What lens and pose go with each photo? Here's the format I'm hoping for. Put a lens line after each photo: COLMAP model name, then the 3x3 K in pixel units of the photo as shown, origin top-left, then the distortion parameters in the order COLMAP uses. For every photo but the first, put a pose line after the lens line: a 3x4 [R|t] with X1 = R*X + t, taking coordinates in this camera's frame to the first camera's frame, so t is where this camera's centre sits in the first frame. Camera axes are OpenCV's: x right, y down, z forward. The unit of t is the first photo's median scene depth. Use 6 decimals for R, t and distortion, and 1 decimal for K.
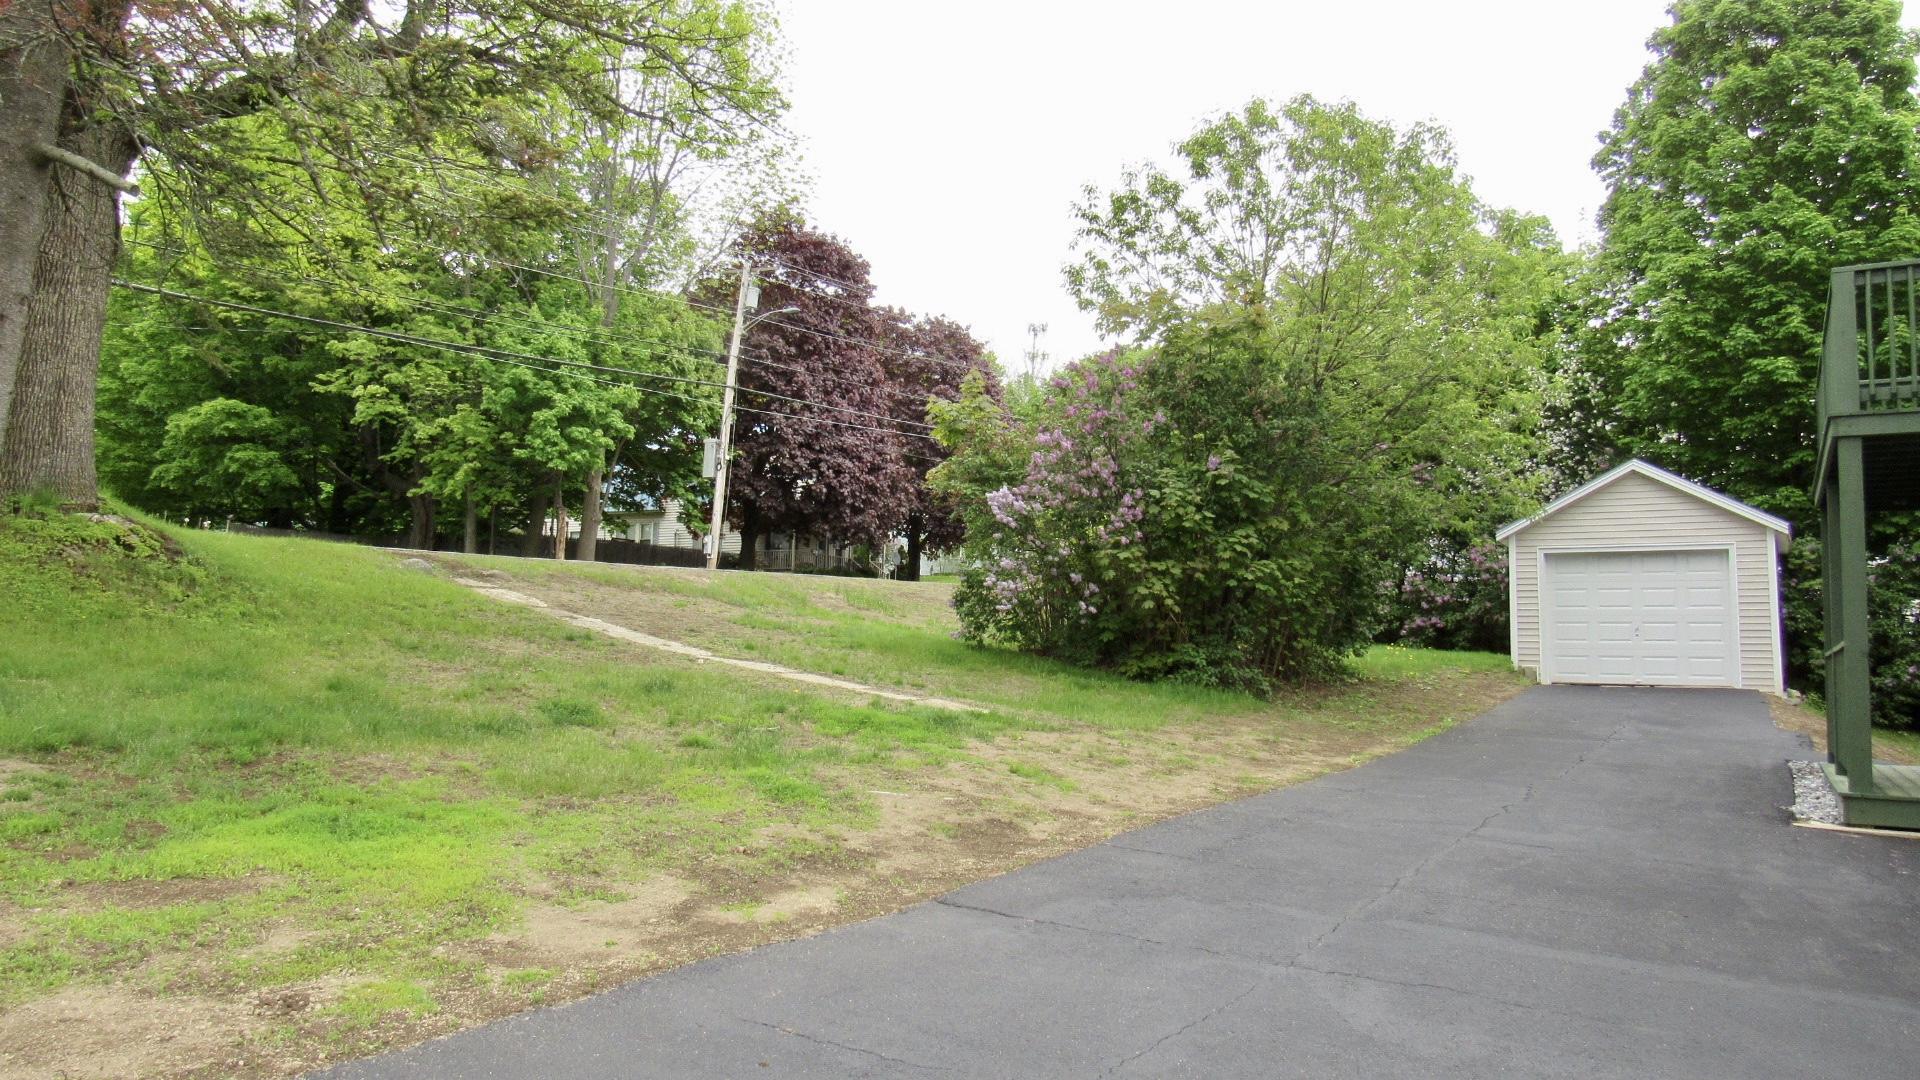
lens RADIAL K [[1367.1, 0, 952.0], [0, 1367.1, 548.6], [0, 0, 1]] dist [-0.008735, -0.005731]
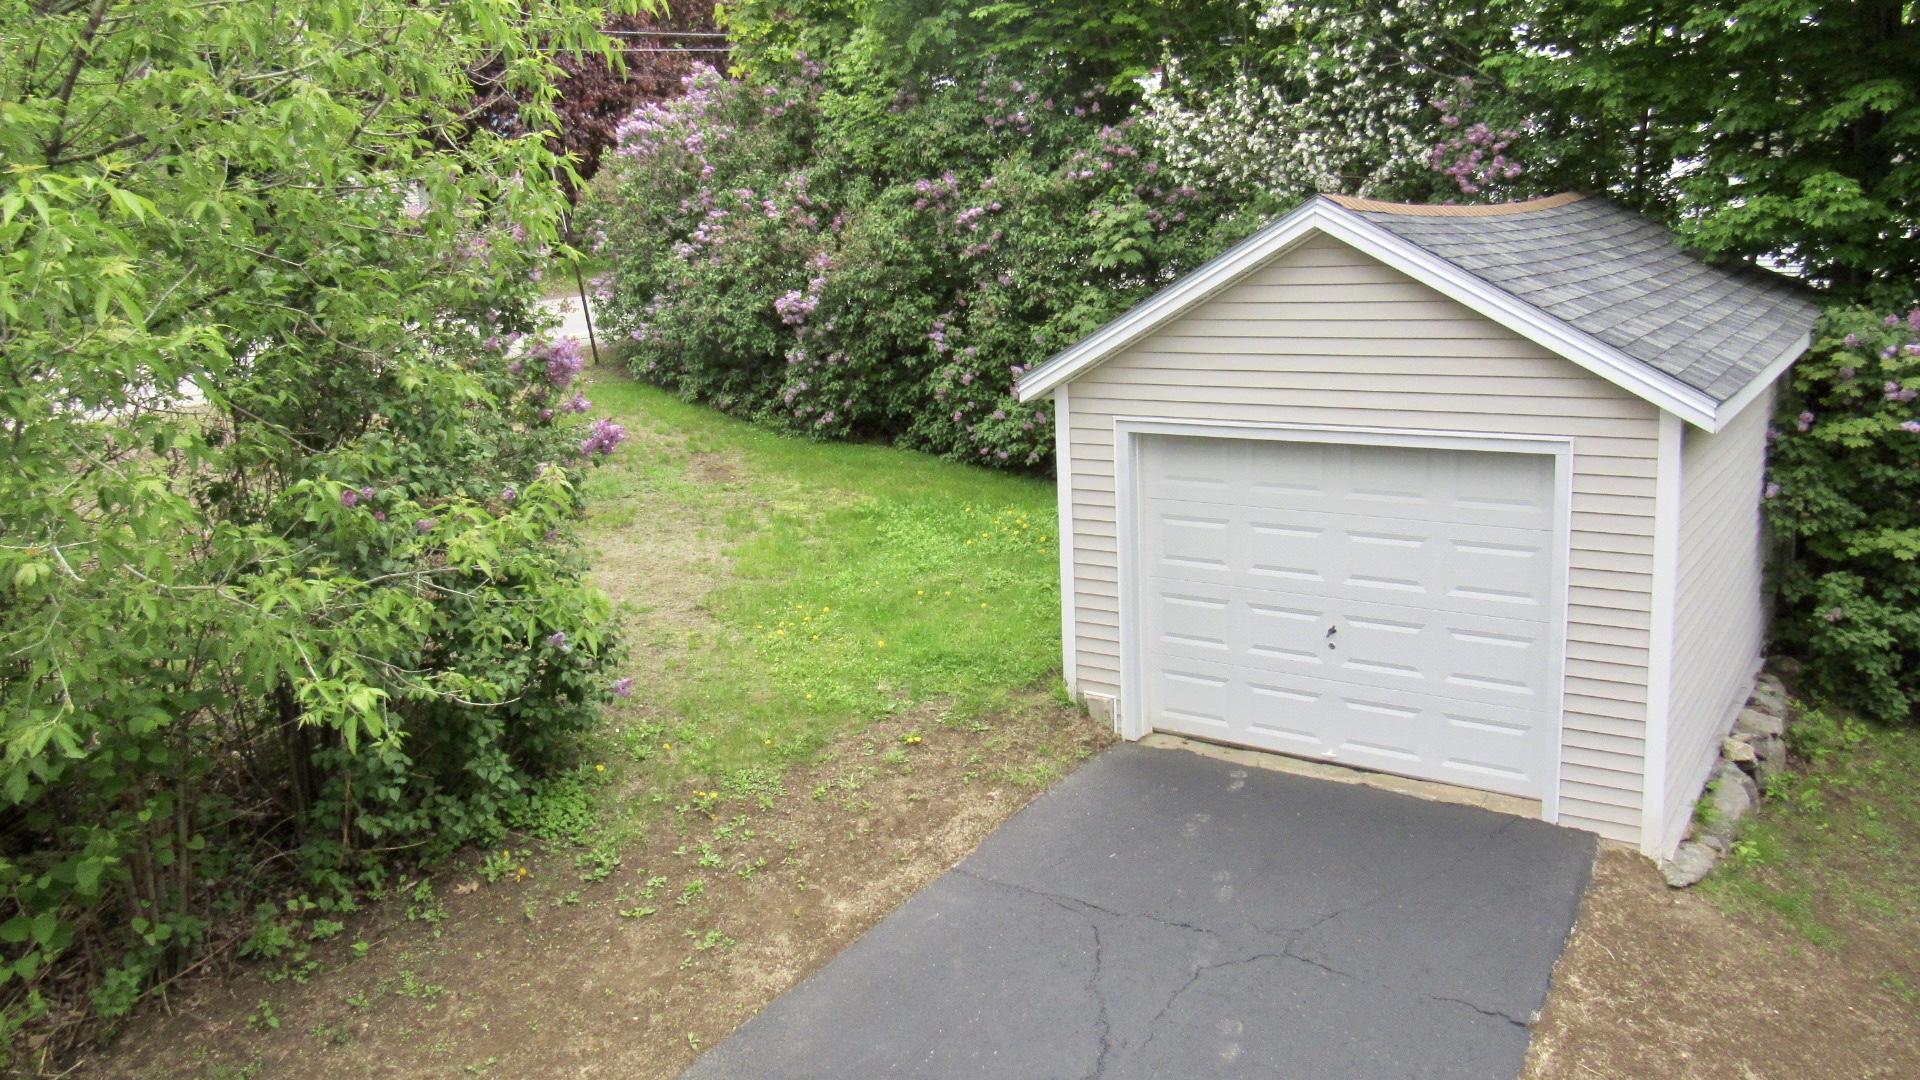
lens RADIAL K [[1367.1, 0, 952.0], [0, 1367.1, 548.6], [0, 0, 1]] dist [-0.008735, -0.005731]
pose [[0.994410, -0.045115, -0.095466, 0.416448], [0.071879, 0.951527, 0.299049, -0.087593], [0.077346, -0.304240, 0.949450, 0.598770]]
